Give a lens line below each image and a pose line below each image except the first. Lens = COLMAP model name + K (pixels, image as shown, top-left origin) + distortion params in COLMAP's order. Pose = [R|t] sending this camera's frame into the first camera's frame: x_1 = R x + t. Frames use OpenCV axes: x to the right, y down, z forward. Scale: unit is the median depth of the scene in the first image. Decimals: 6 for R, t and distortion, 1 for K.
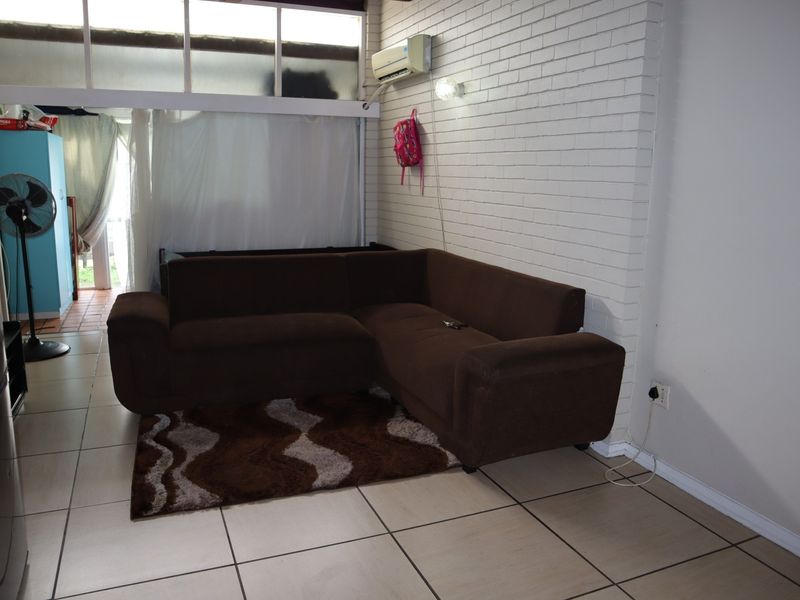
lens RADIAL K [[625.3, 0, 394.5], [0, 625.3, 298.4], [0, 0, 1]] dist [-0.131442, 0.092226]
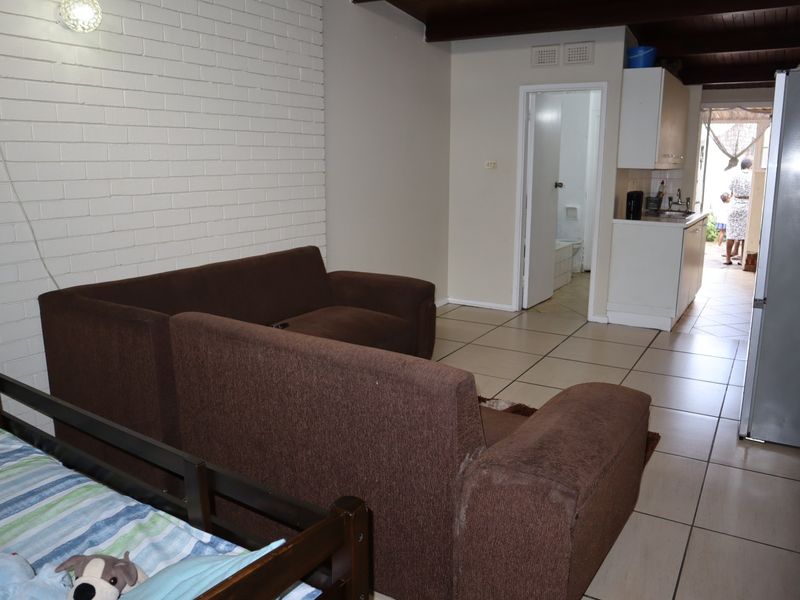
lens RADIAL K [[625.3, 0, 394.5], [0, 625.3, 298.4], [0, 0, 1]] dist [-0.131442, 0.092226]
pose [[-0.585189, -0.186947, 0.789053, -0.514893], [0.147871, 0.932145, 0.330515, -0.196030], [-0.797301, 0.310092, -0.517837, 0.980233]]
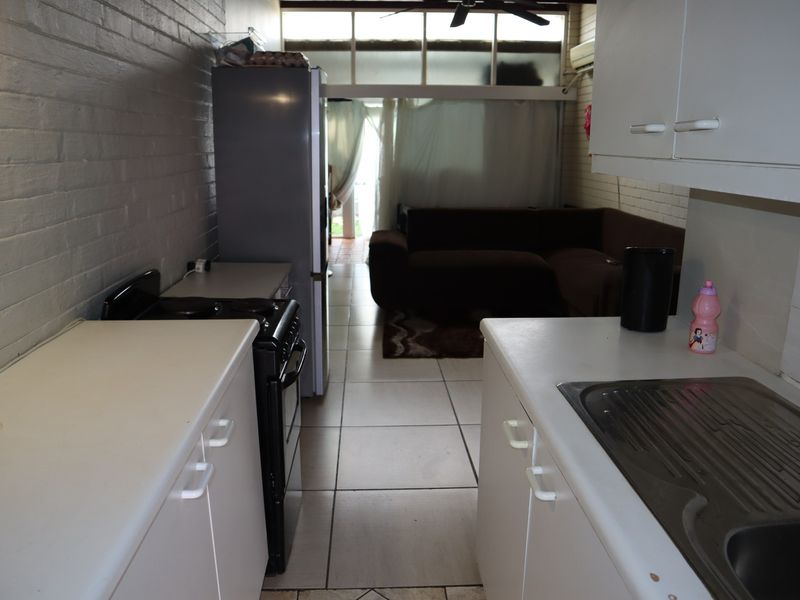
lens RADIAL K [[625.3, 0, 394.5], [0, 625.3, 298.4], [0, 0, 1]] dist [-0.131442, 0.092226]
pose [[0.941227, 0.065719, -0.331321, 0.071870], [-0.051630, 0.997355, 0.051158, 0.056989], [0.333807, -0.031045, 0.942130, -0.288909]]
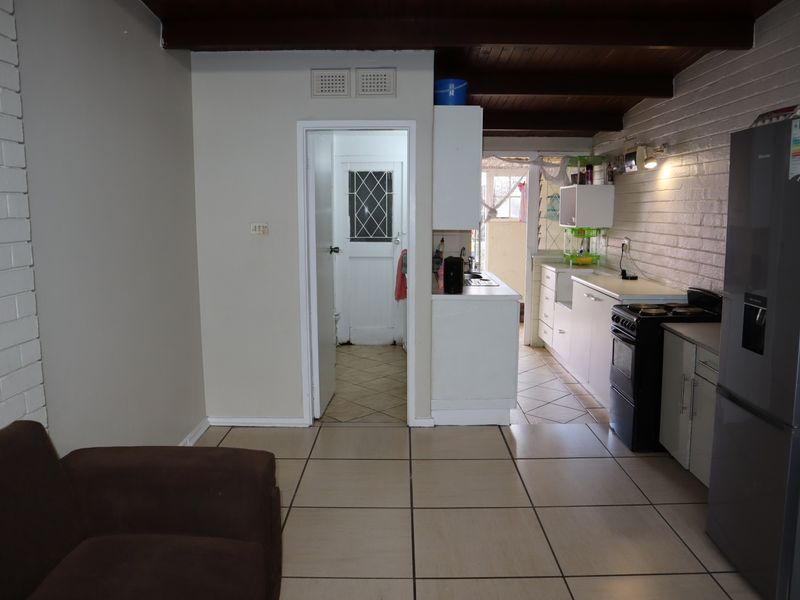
lens RADIAL K [[625.3, 0, 394.5], [0, 625.3, 298.4], [0, 0, 1]] dist [-0.131442, 0.092226]
pose [[-0.924069, -0.069006, 0.375945, -0.166823], [0.061972, 0.943506, 0.325510, -0.190499], [-0.377169, 0.324092, -0.867588, 0.849071]]
